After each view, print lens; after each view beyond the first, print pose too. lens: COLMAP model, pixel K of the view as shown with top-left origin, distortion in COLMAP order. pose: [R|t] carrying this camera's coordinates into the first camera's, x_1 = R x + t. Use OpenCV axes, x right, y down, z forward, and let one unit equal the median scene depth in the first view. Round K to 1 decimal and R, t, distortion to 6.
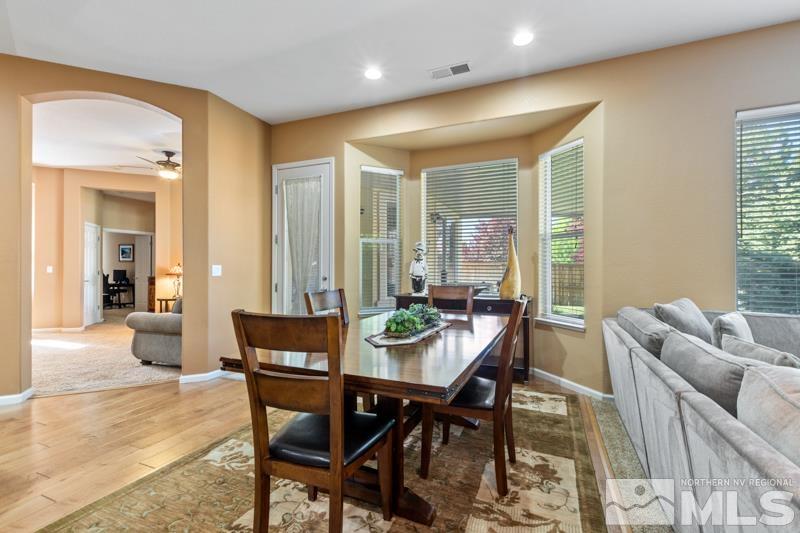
lens RADIAL K [[349.2, 0, 399.8], [0, 349.2, 270.0], [0, 0, 1]] dist [0.002682, -0.001423]
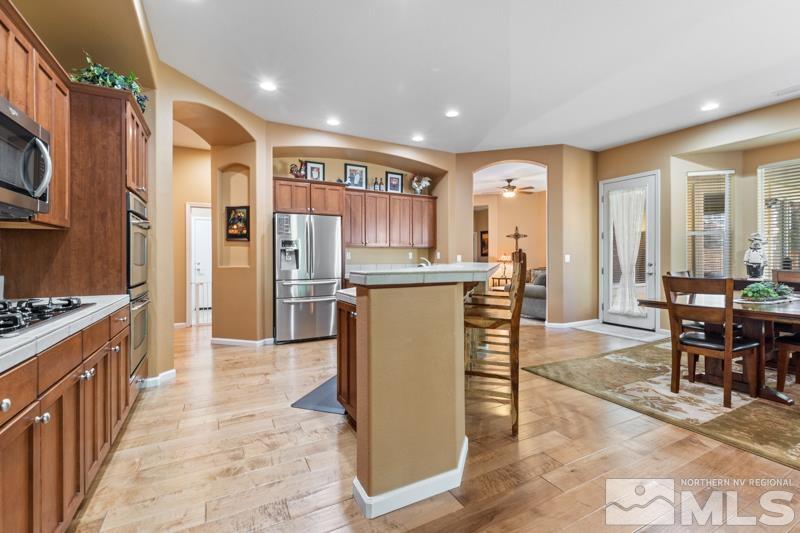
lens RADIAL K [[349.2, 0, 386.0], [0, 349.2, 261.3], [0, 0, 1]] dist [0.002682, -0.001423]
pose [[0.762683, 0.002820, -0.646767, -0.123824], [0.002673, 0.999968, 0.007512, -0.000098], [0.646767, -0.007458, 0.762651, -0.624163]]
